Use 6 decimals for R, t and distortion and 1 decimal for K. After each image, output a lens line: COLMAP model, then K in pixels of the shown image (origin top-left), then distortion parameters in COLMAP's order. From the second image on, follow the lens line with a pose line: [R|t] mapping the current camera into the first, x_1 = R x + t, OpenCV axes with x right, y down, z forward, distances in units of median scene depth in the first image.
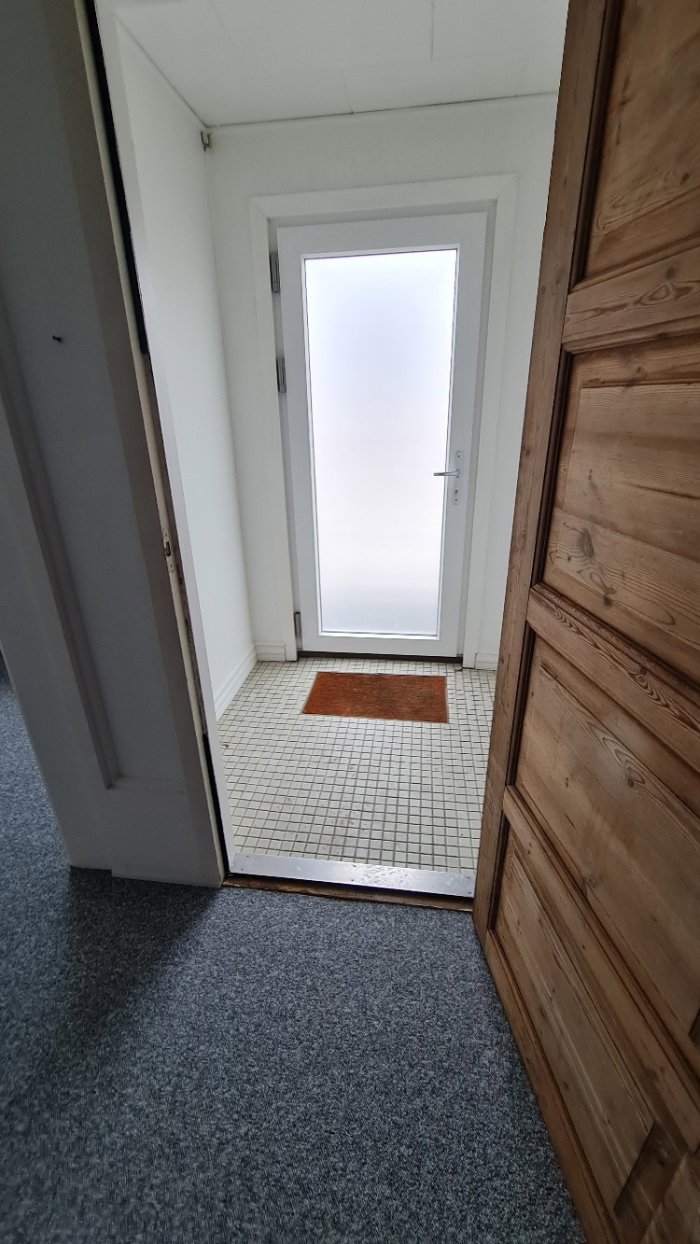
lens RADIAL K [[511.9, 0, 351.9], [0, 511.9, 630.5], [0, 0, 1]] dist [-0.001769, -0.000158]
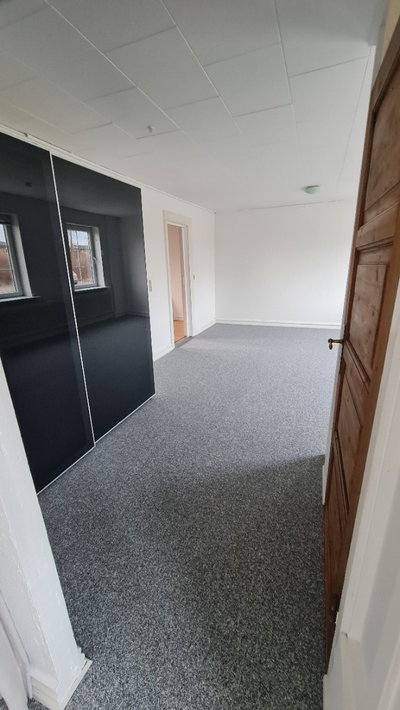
lens RADIAL K [[279.6, 0, 200.0], [0, 279.6, 355.0], [0, 0, 1]] dist [0.001181, 0.000073]
pose [[-0.224422, 0.334804, -0.915173, 0.610433], [-0.364305, 0.842210, 0.397447, -0.224769], [0.903834, 0.422598, -0.067040, 0.389609]]
